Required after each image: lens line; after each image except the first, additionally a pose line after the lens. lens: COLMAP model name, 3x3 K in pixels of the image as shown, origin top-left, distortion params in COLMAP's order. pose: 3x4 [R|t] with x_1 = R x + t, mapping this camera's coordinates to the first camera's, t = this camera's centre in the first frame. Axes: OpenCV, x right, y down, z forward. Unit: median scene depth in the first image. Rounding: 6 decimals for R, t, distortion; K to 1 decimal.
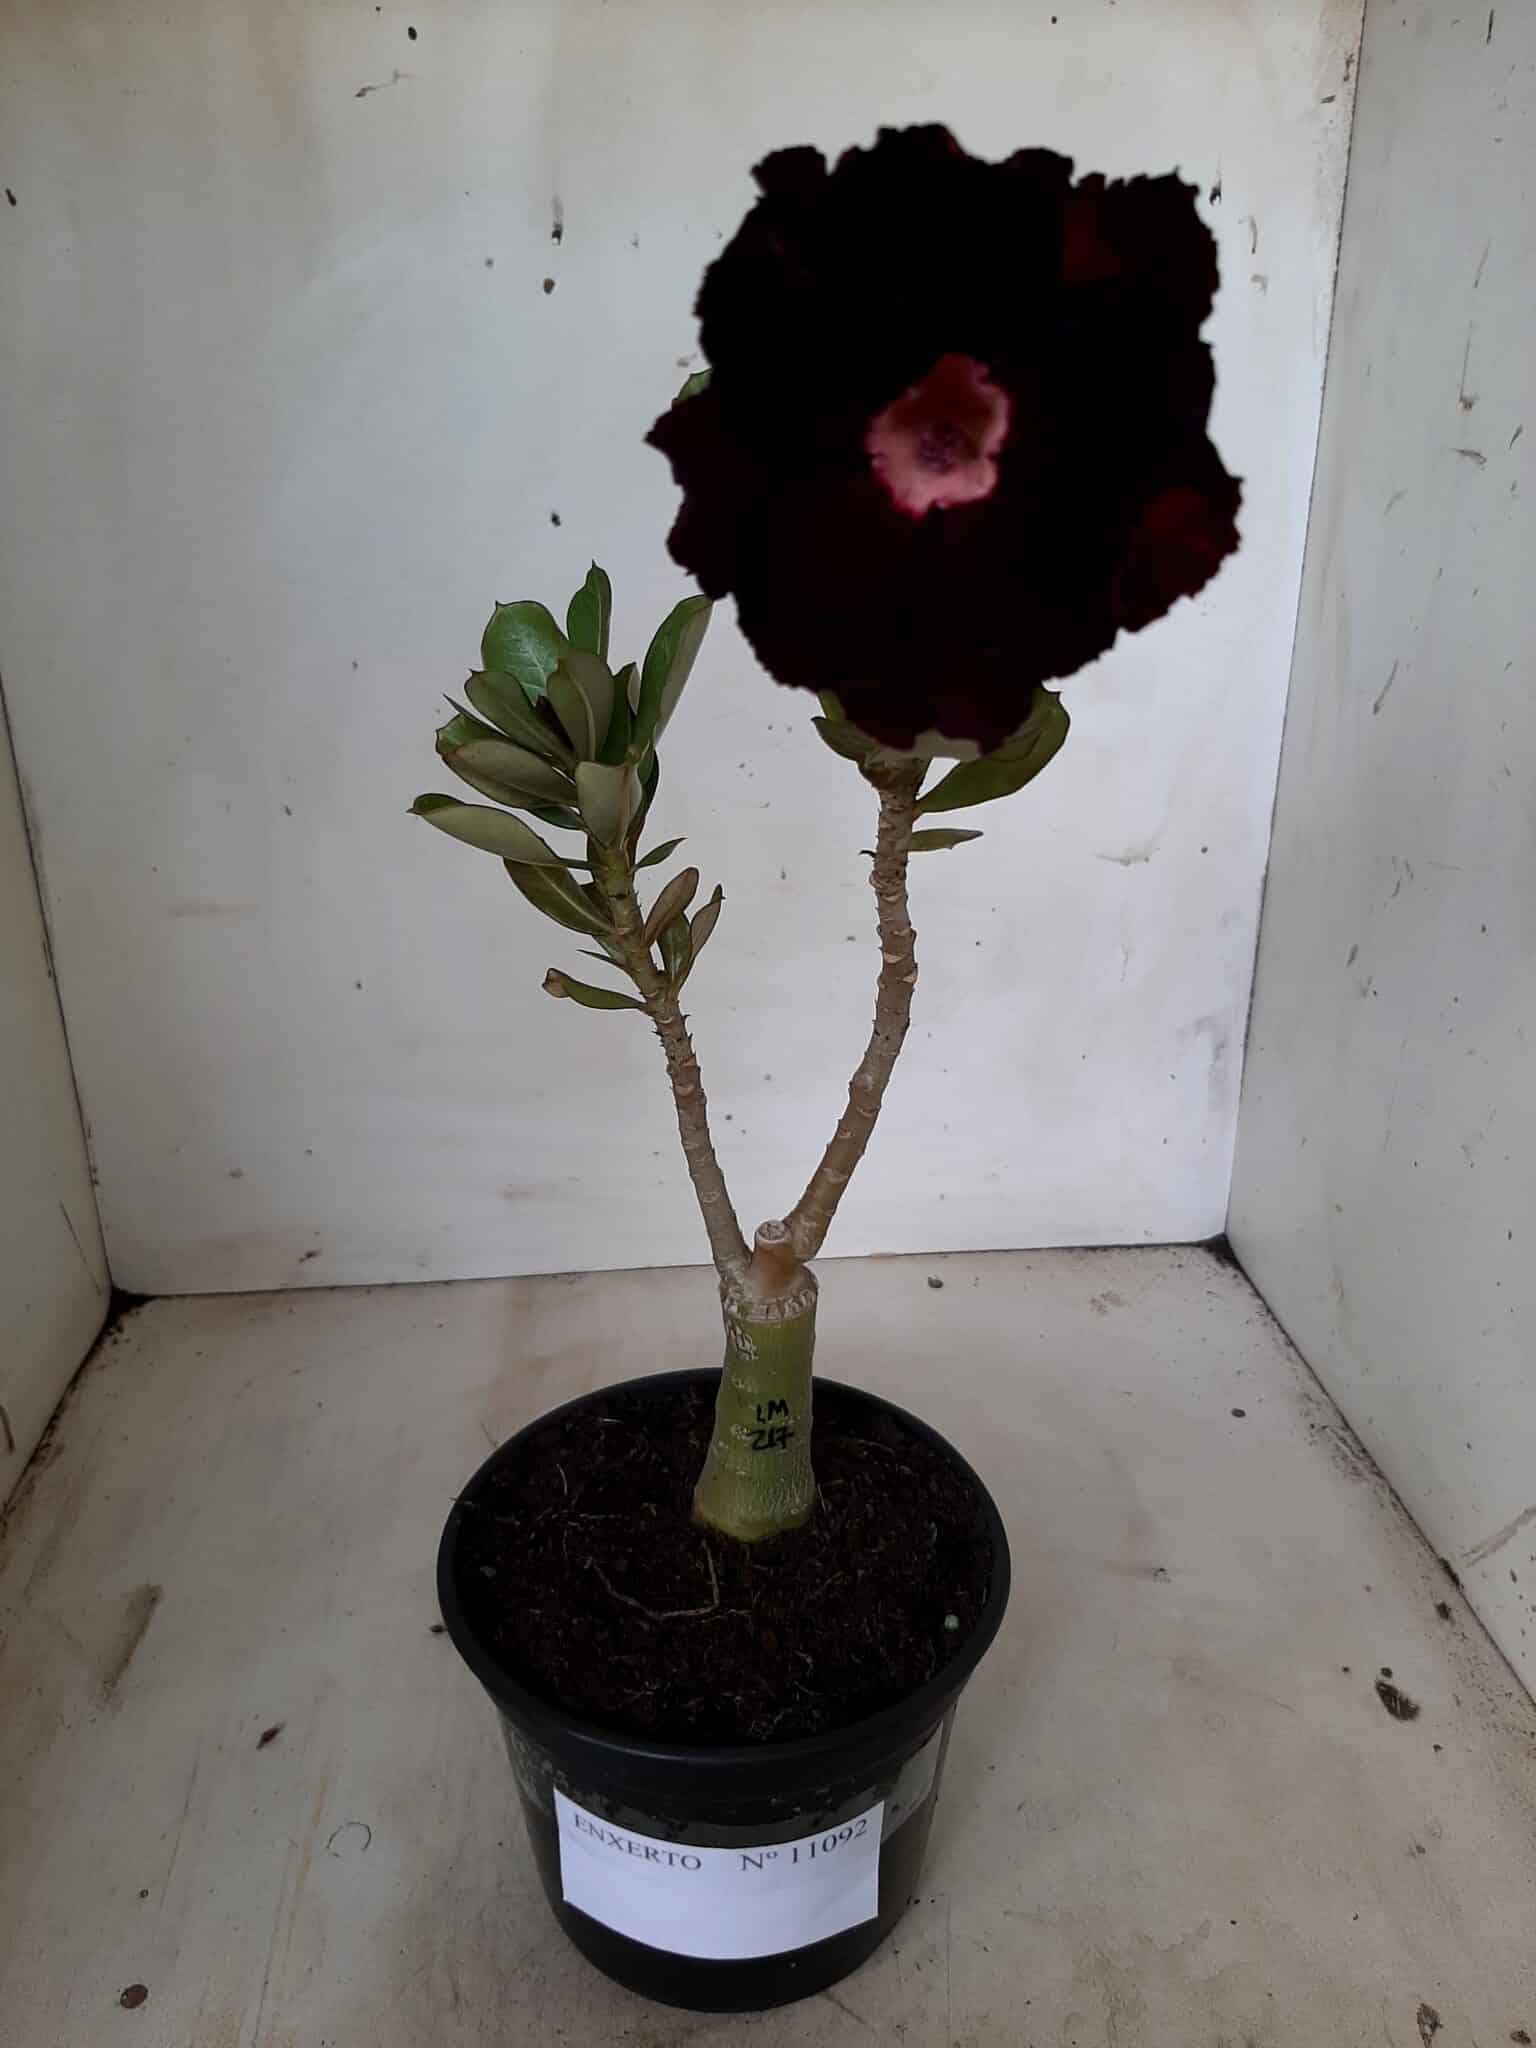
lens RADIAL K [[1709.9, 0, 796.0], [0, 1709.9, 966.0], [0, 0, 1]] dist [0.030639, -0.108416]
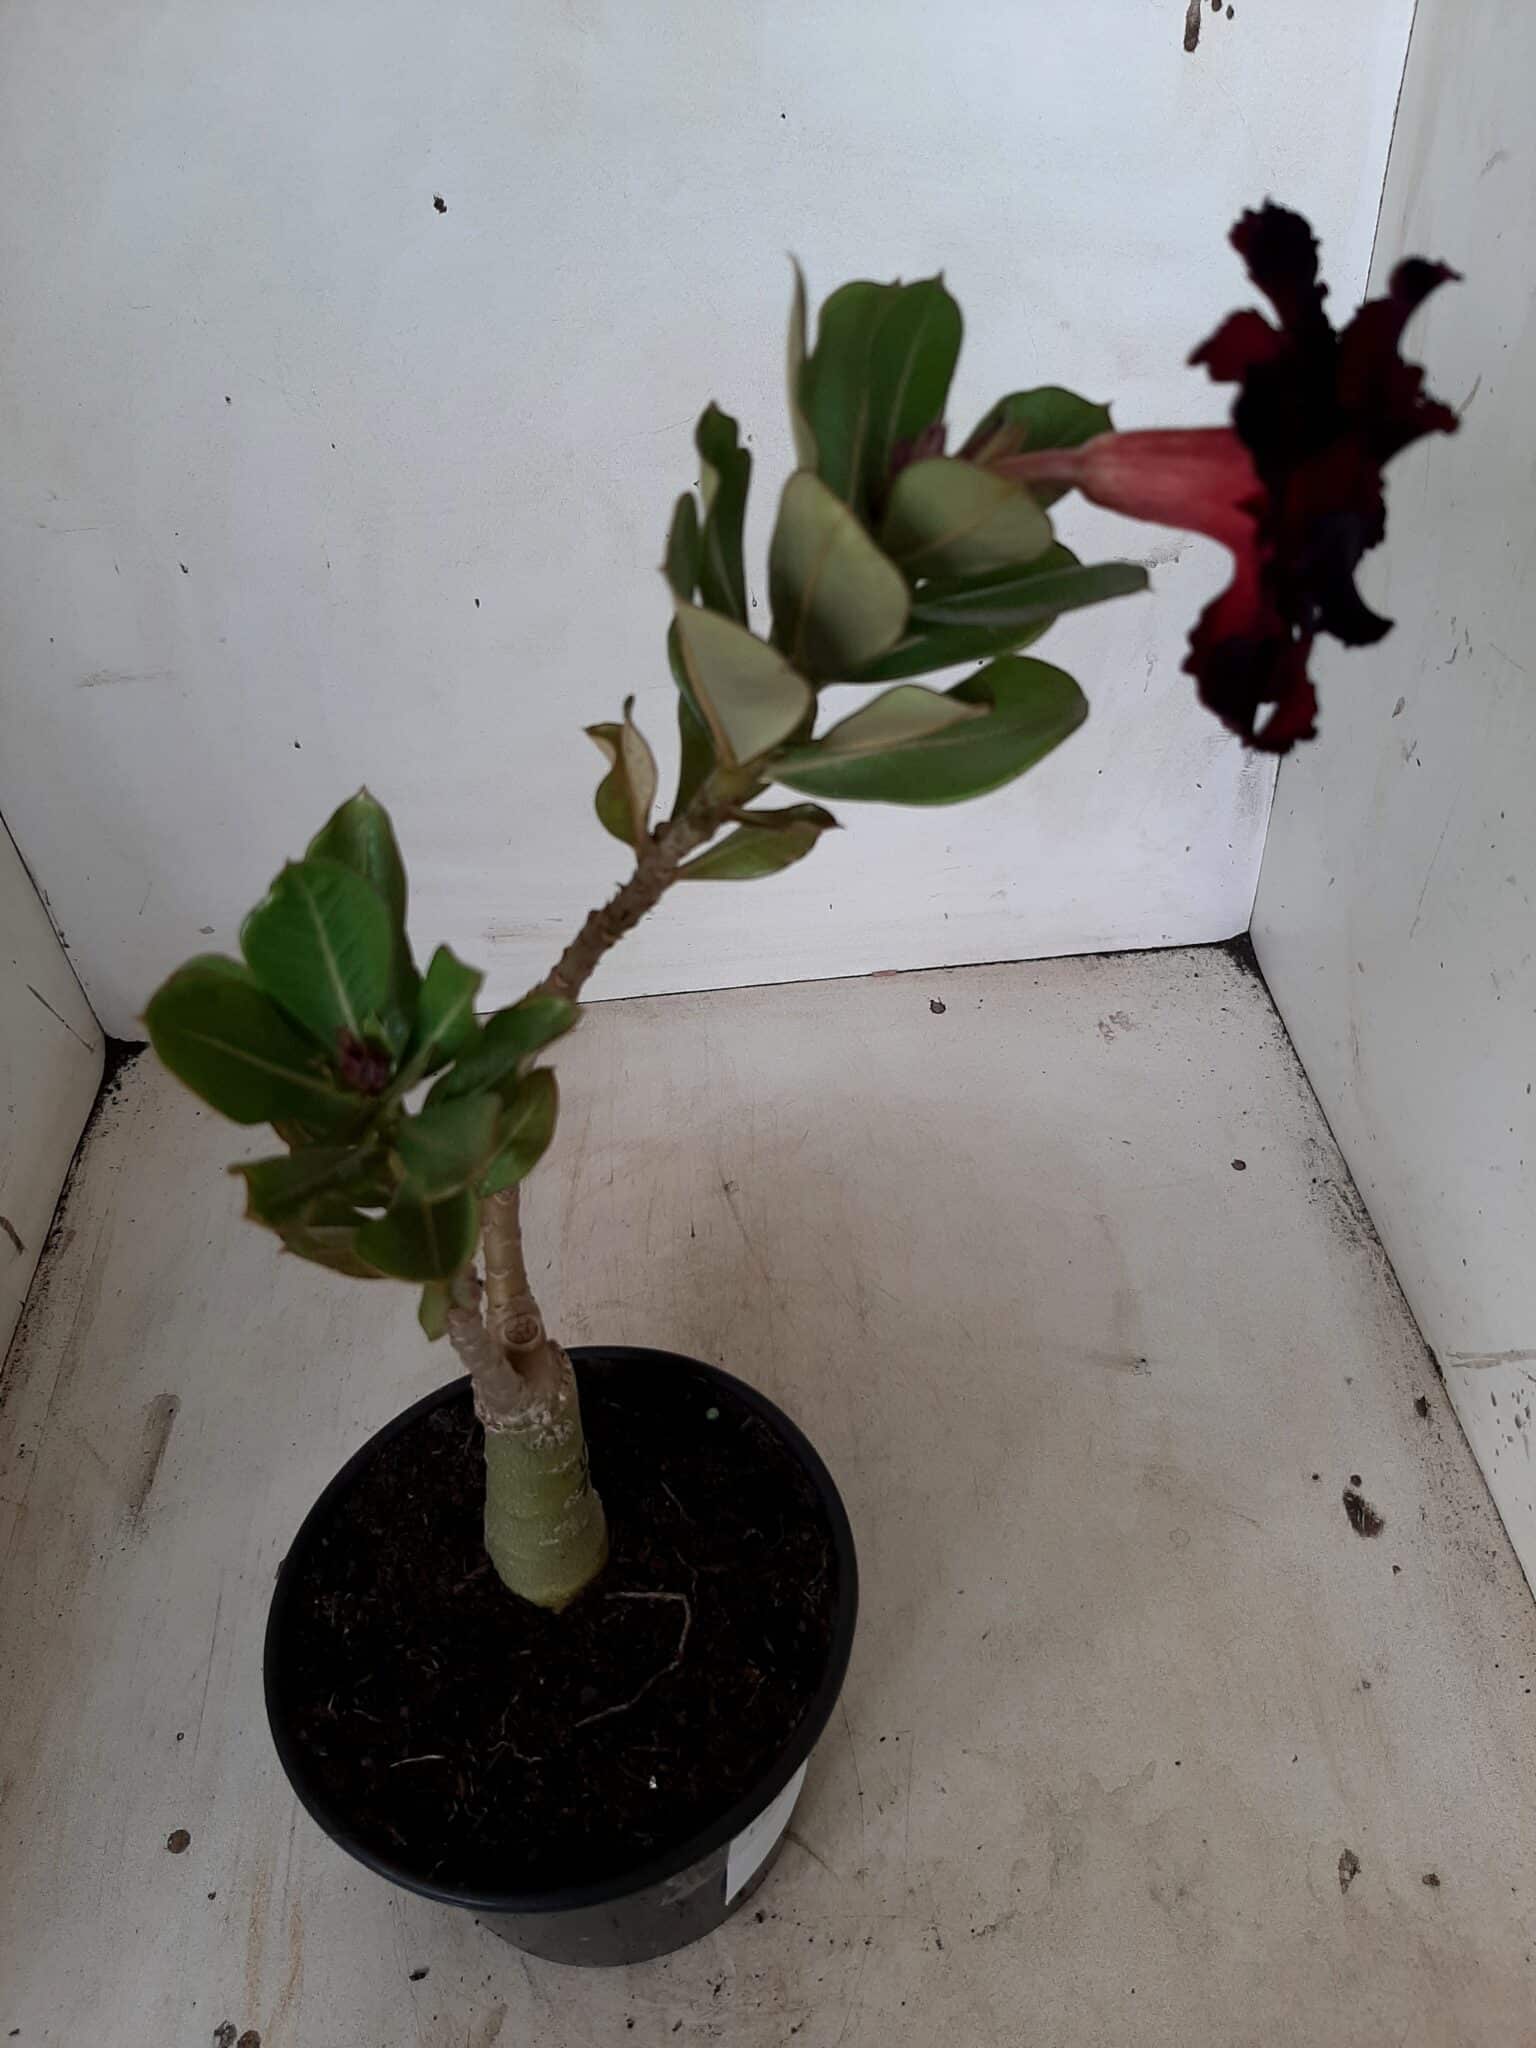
lens RADIAL K [[1709.9, 0, 772.5], [0, 1709.9, 1068.0], [0, 0, 1]] dist [0.030639, -0.108416]
pose [[0.997967, -0.025132, -0.058574, 0.079643], [0.045411, 0.925207, 0.376736, -0.272022], [0.044725, -0.378630, 0.924467, 0.164129]]
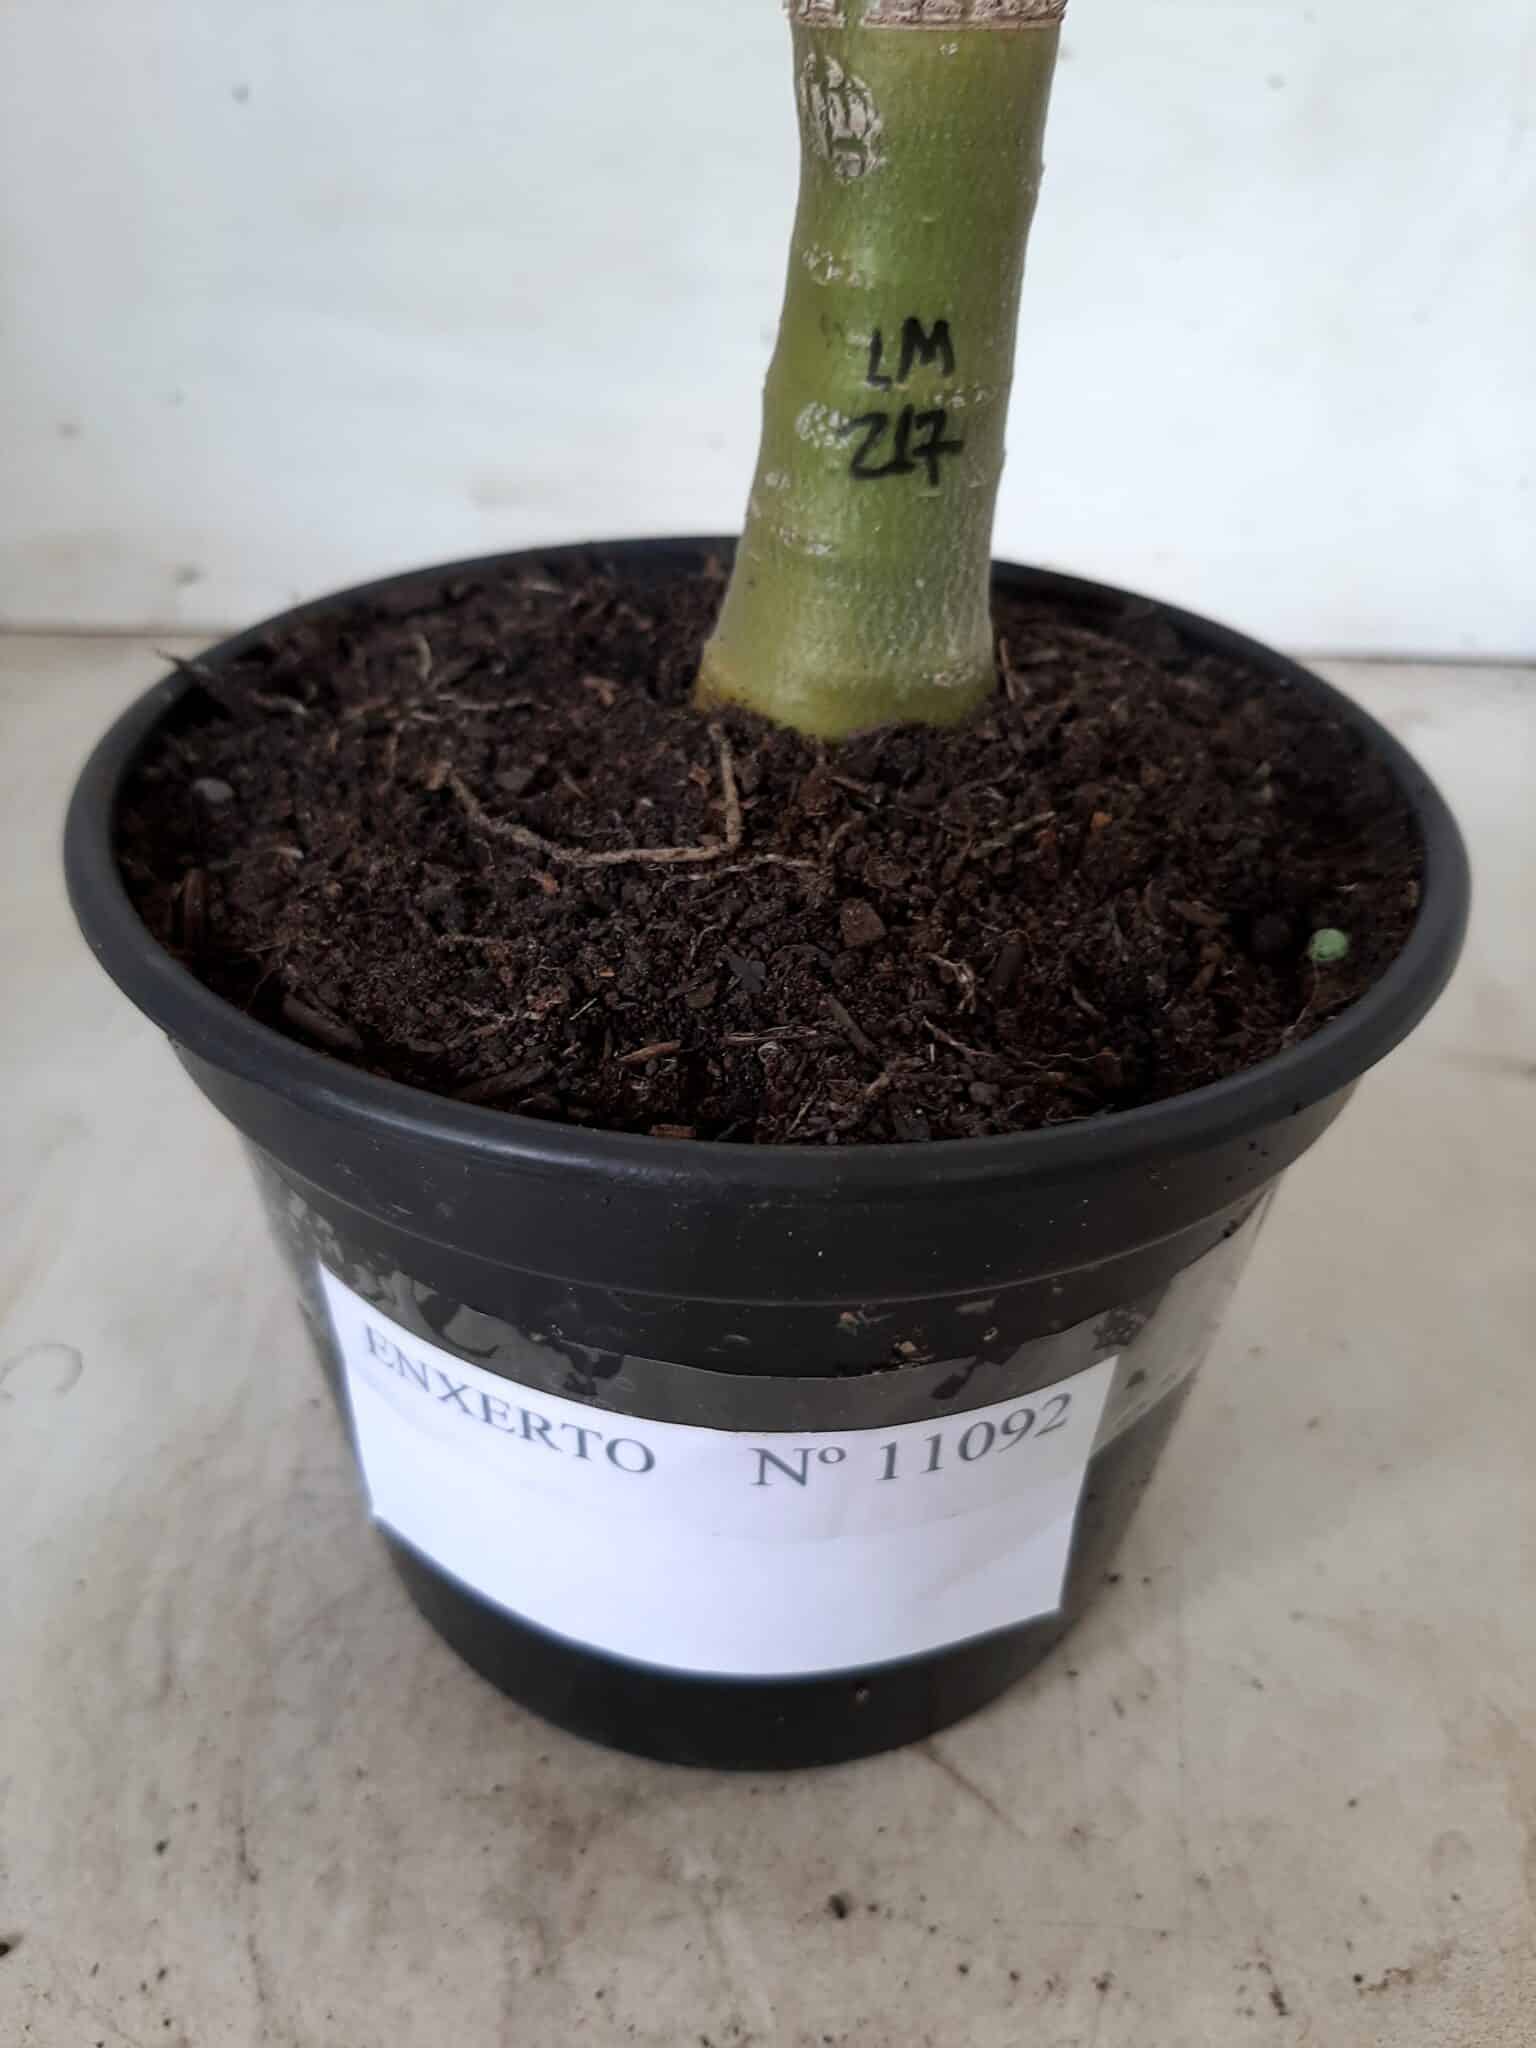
lens RADIAL K [[1709.9, 0, 792.8], [0, 1709.9, 1010.7], [0, 0, 1]] dist [0.030639, -0.108416]
pose [[0.996030, 0.073188, -0.050663, -0.009539], [-0.061121, 0.976116, 0.208474, 0.300889], [0.064711, -0.204550, 0.976715, 0.564943]]
